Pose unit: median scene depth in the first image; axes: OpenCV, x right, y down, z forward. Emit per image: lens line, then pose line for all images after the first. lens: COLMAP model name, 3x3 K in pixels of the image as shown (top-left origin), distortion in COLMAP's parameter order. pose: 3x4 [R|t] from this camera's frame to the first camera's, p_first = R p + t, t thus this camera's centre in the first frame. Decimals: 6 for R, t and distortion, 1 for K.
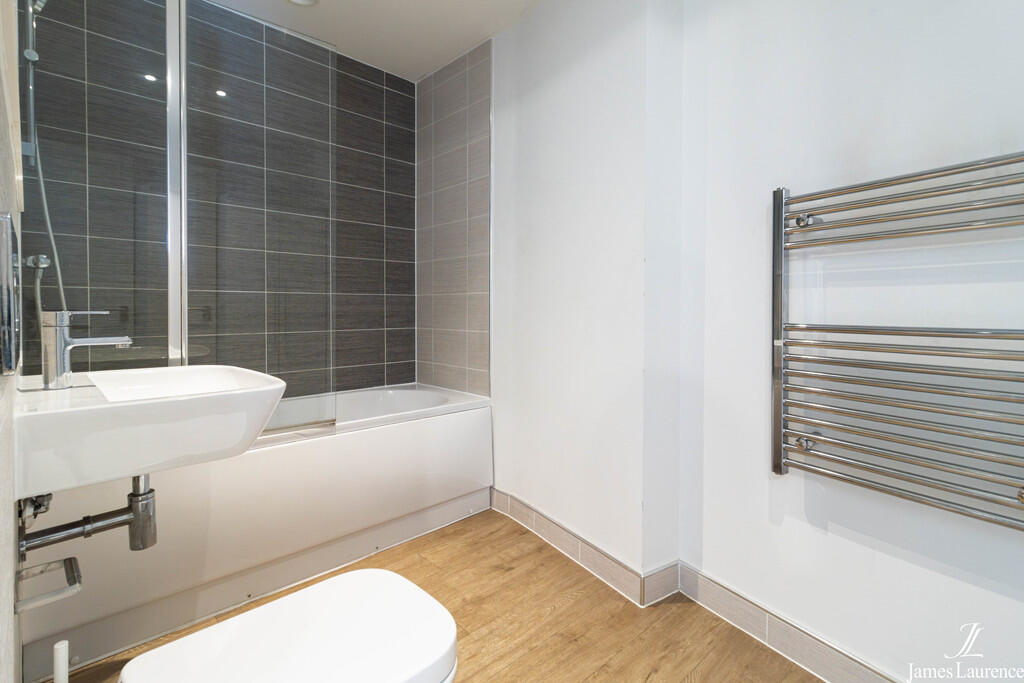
lens RADIAL K [[492.0, 0, 508.9], [0, 492.0, 311.8], [0, 0, 1]] dist [0.001552, -0.000075]
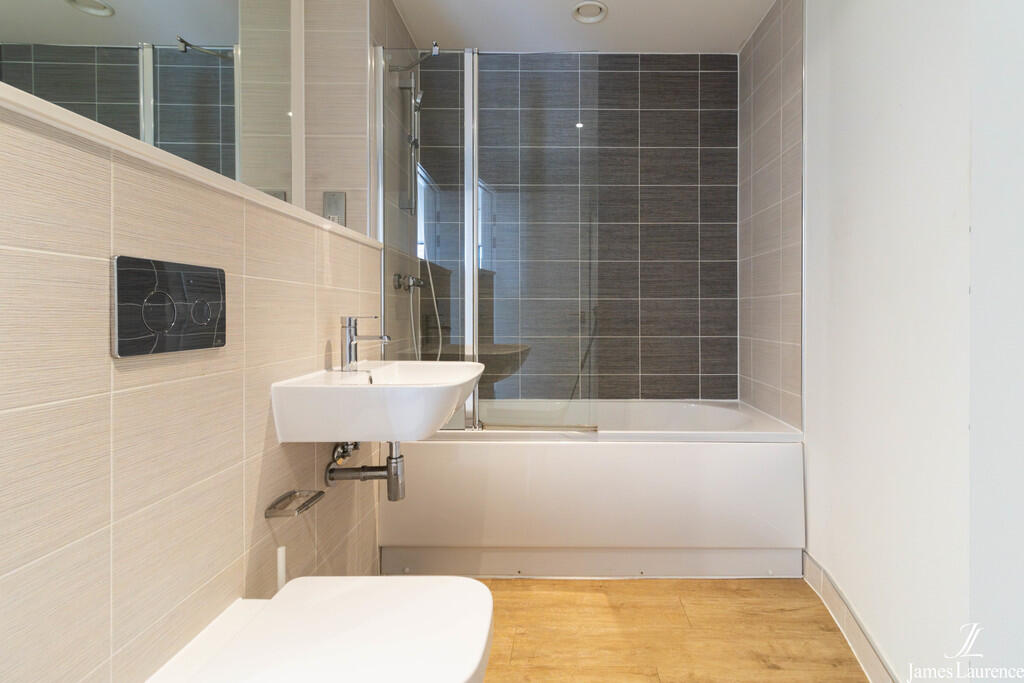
lens RADIAL K [[492.0, 0, 508.9], [0, 492.0, 311.8], [0, 0, 1]] dist [0.001552, -0.000075]
pose [[0.705970, -0.002903, -0.708236, 0.178533], [-0.004550, 0.999952, -0.008634, -0.001719], [0.708227, 0.009318, 0.705923, 0.139199]]
